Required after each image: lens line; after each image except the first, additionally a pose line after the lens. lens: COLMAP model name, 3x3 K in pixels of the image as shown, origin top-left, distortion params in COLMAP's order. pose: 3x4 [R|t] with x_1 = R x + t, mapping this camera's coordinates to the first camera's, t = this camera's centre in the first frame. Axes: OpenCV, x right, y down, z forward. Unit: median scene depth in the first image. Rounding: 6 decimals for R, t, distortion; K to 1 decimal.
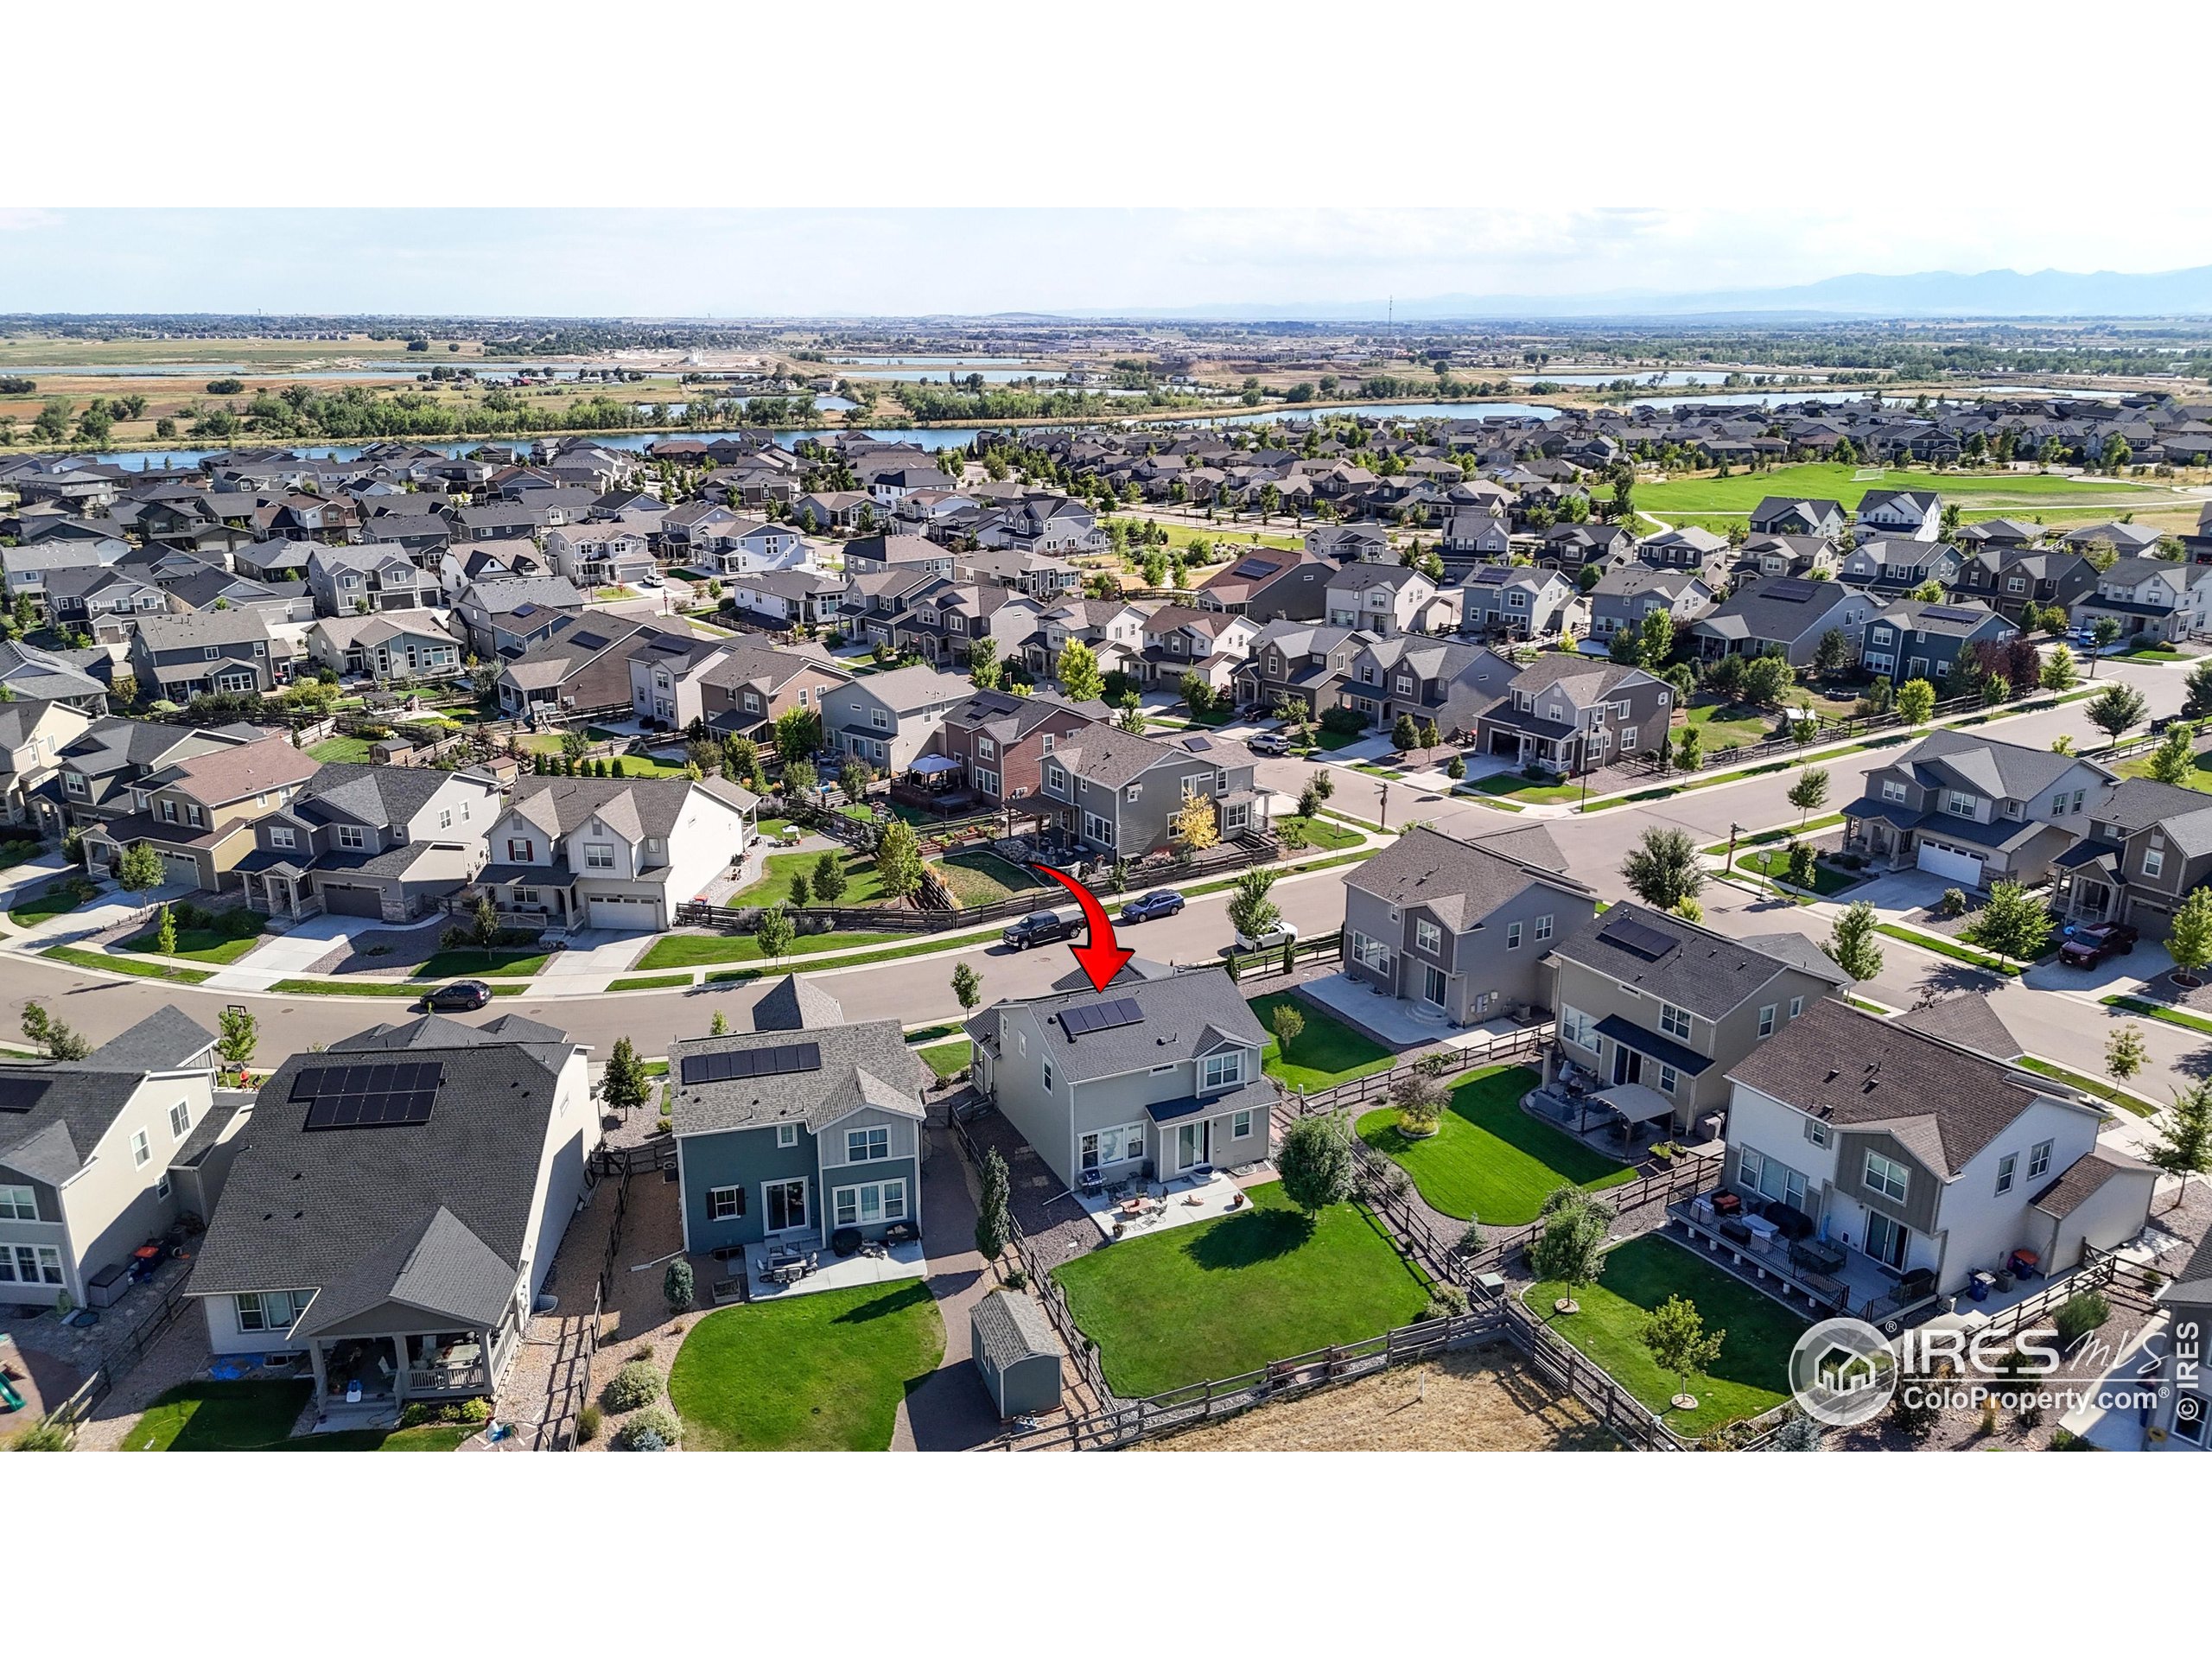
lens RADIAL K [[1622.4, 0, 1102.4], [0, 1622.4, 815.6], [0, 0, 1]] dist [0.088717, -0.098238]
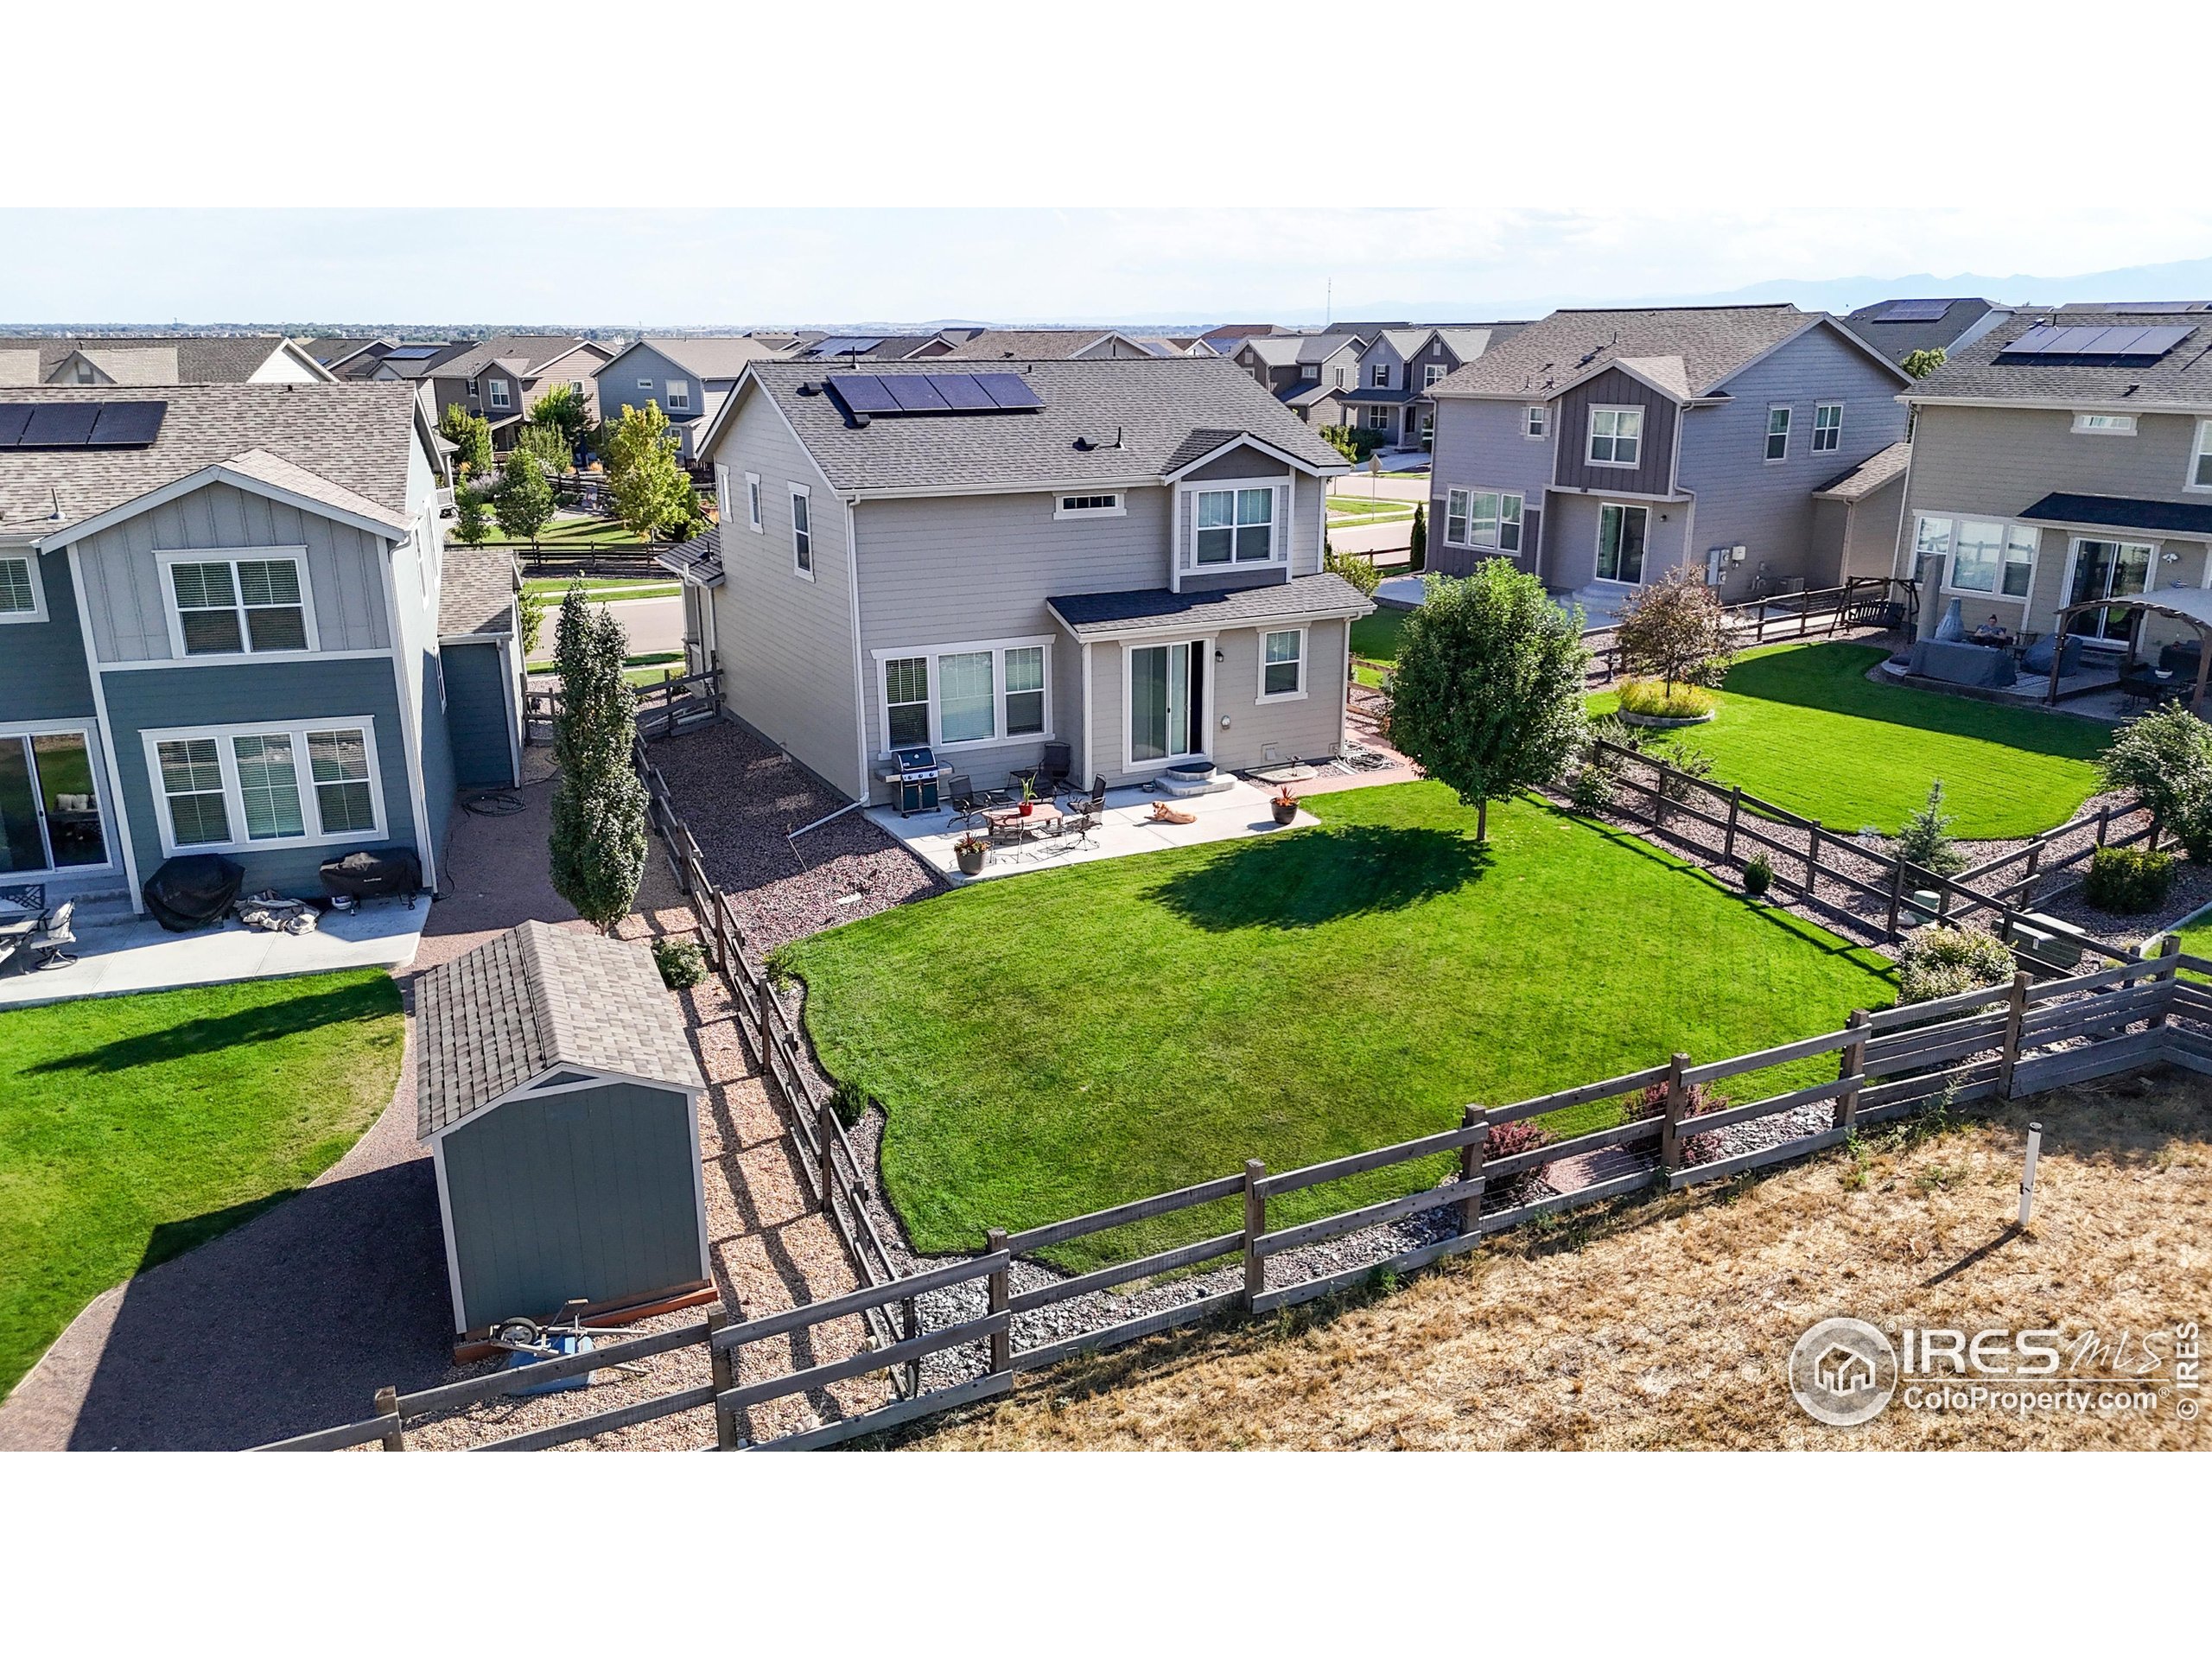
lens RADIAL K [[1622.4, 0, 1102.4], [0, 1622.4, 815.6], [0, 0, 1]] dist [0.088717, -0.098238]
pose [[0.999316, -0.016178, 0.033245, 0.027758], [0.016328, 0.999858, -0.004236, 0.249573], [-0.033172, 0.004776, 0.999438, 0.637374]]
